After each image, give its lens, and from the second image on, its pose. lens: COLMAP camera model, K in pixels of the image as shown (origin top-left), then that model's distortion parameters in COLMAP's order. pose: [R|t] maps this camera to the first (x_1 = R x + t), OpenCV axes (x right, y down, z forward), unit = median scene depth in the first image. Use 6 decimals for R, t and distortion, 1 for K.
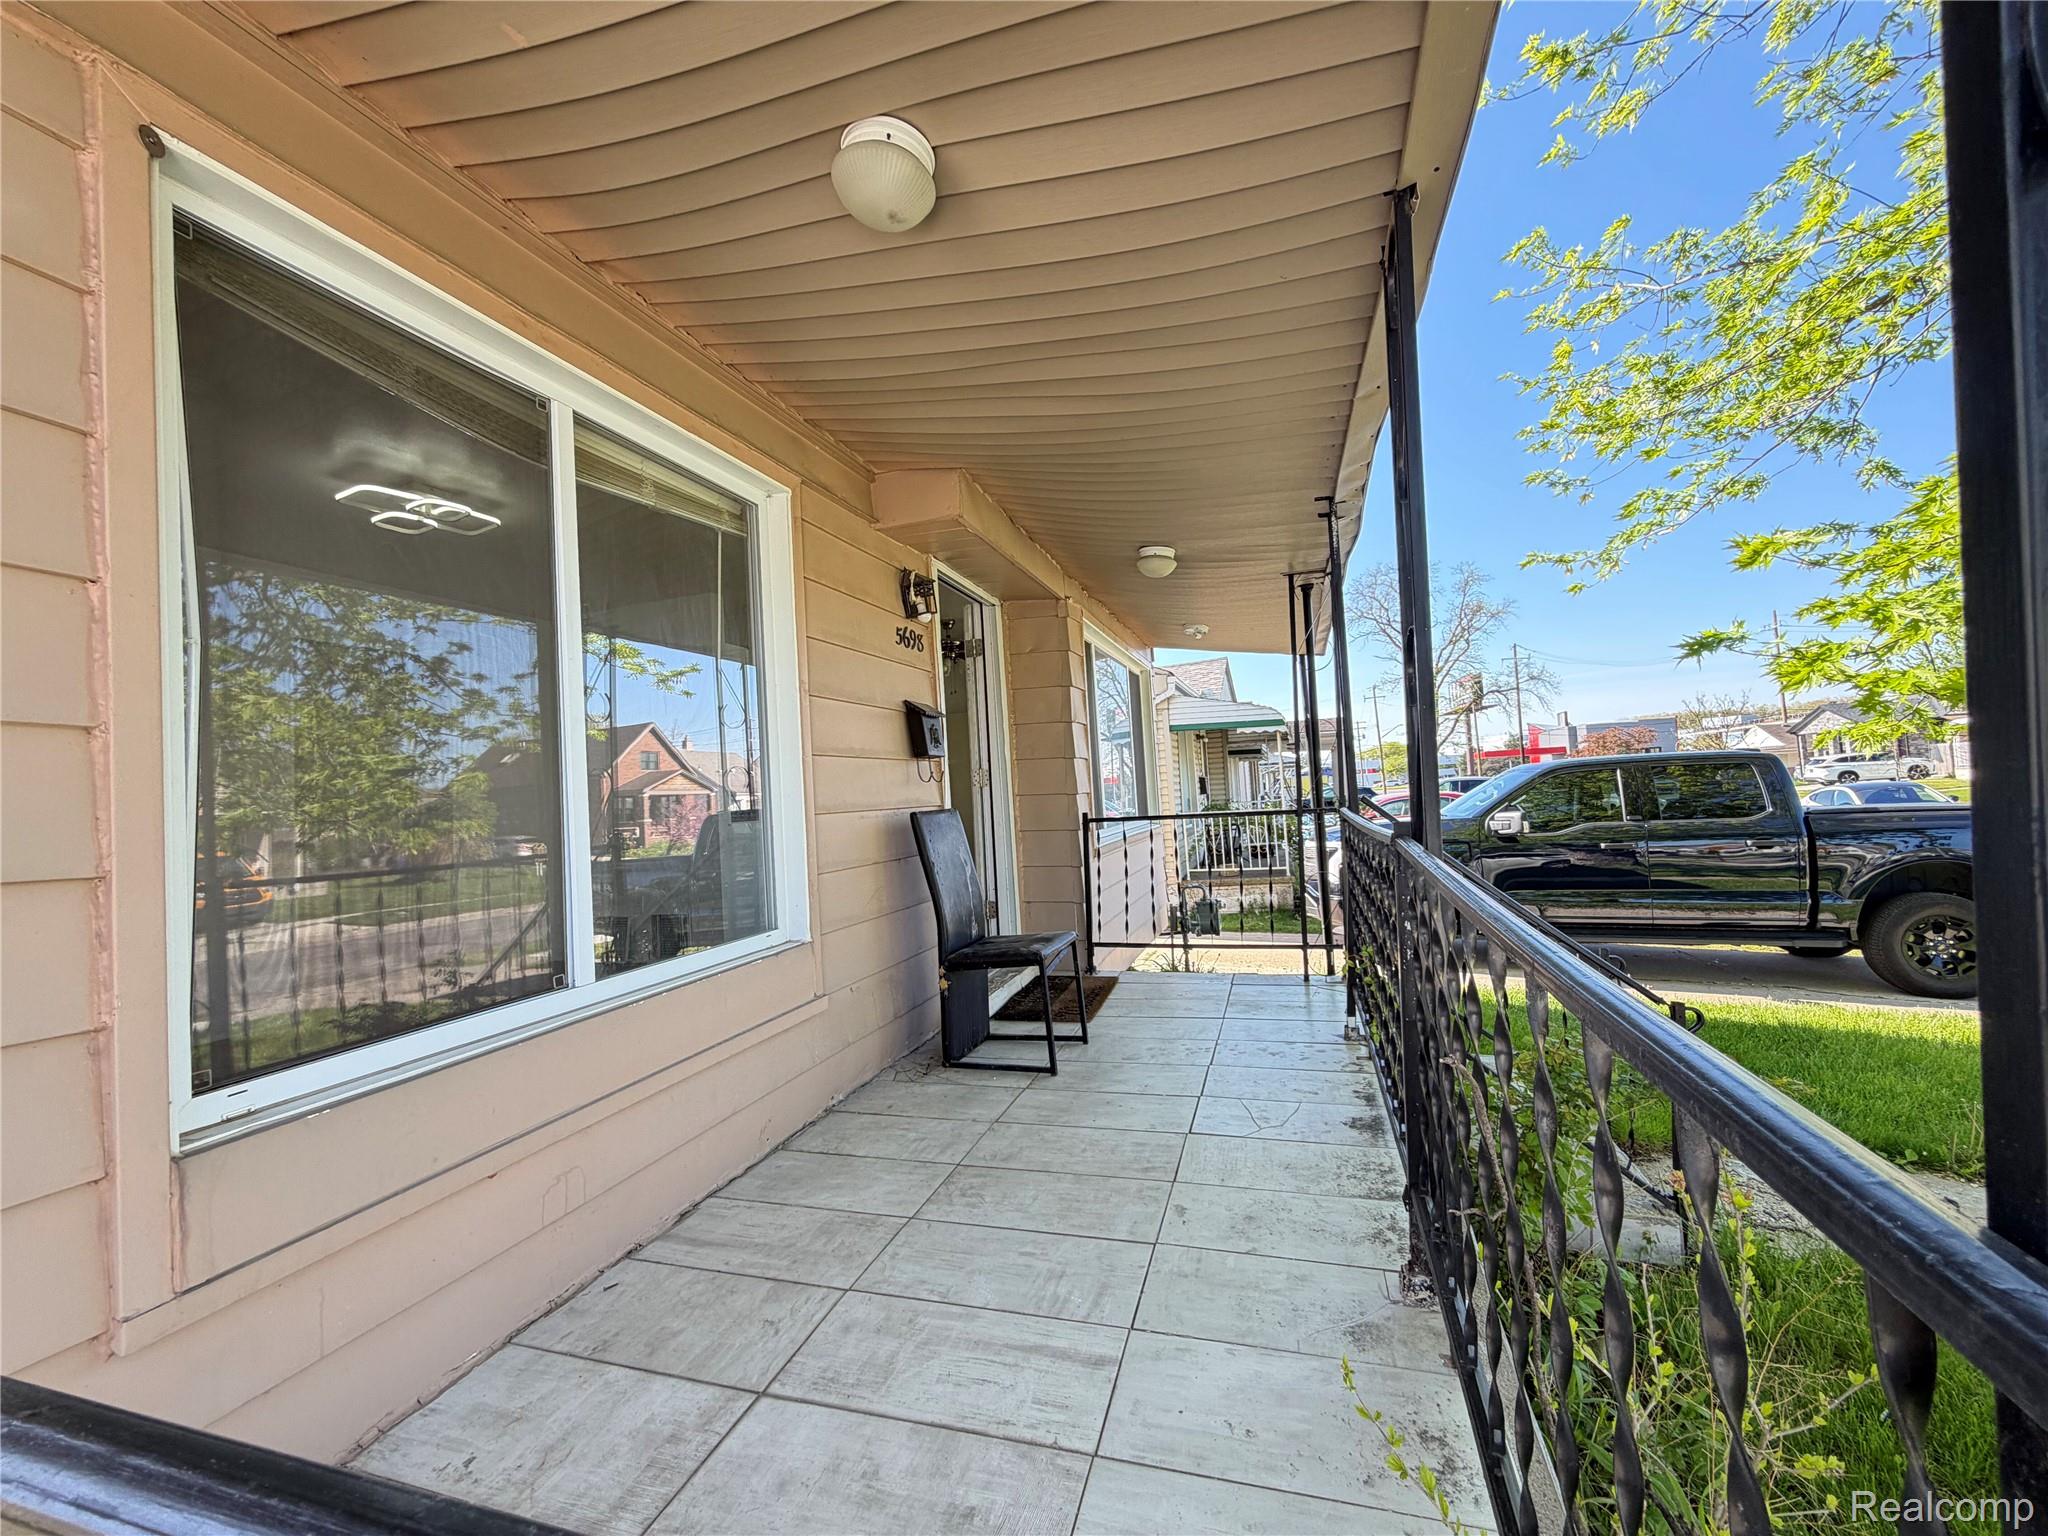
lens RADIAL K [[817.2, 0, 1020.2], [0, 817.2, 768.5], [0, 0, 1]] dist [0.000595, 0.000323]
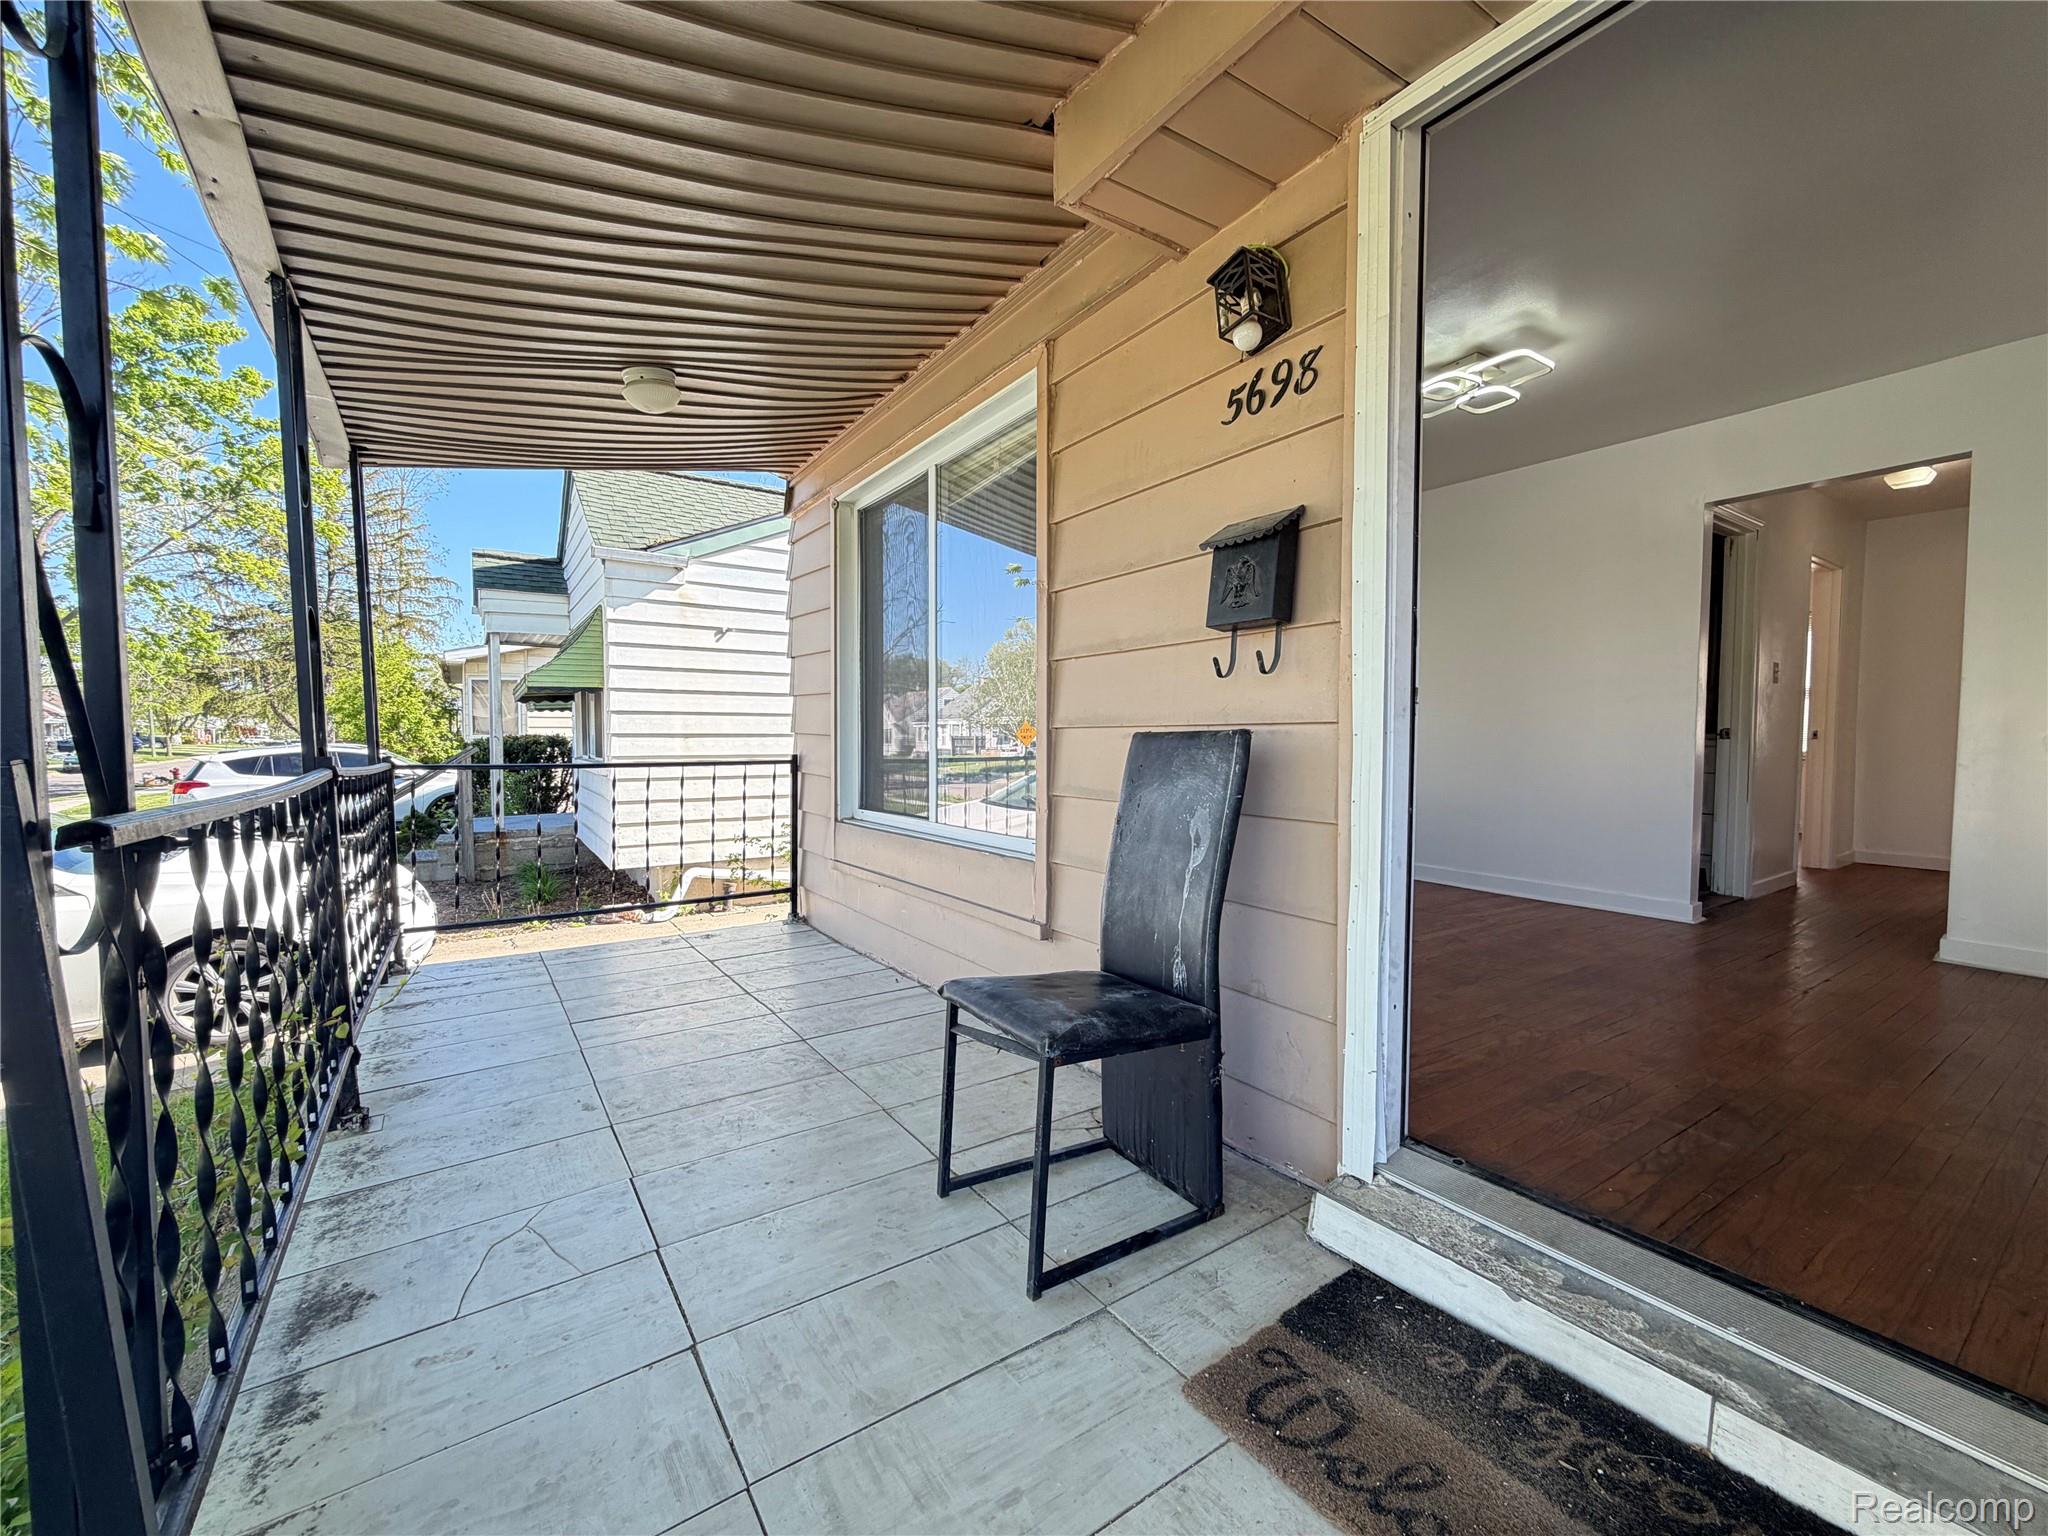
lens RADIAL K [[817.2, 0, 1020.2], [0, 817.2, 768.5], [0, 0, 1]] dist [0.000595, 0.000323]
pose [[-0.601061, 0.088699, -0.794266, 0.604753], [0.062857, 0.995990, 0.063659, 0.052141], [0.796728, -0.011662, -0.604226, 1.901328]]
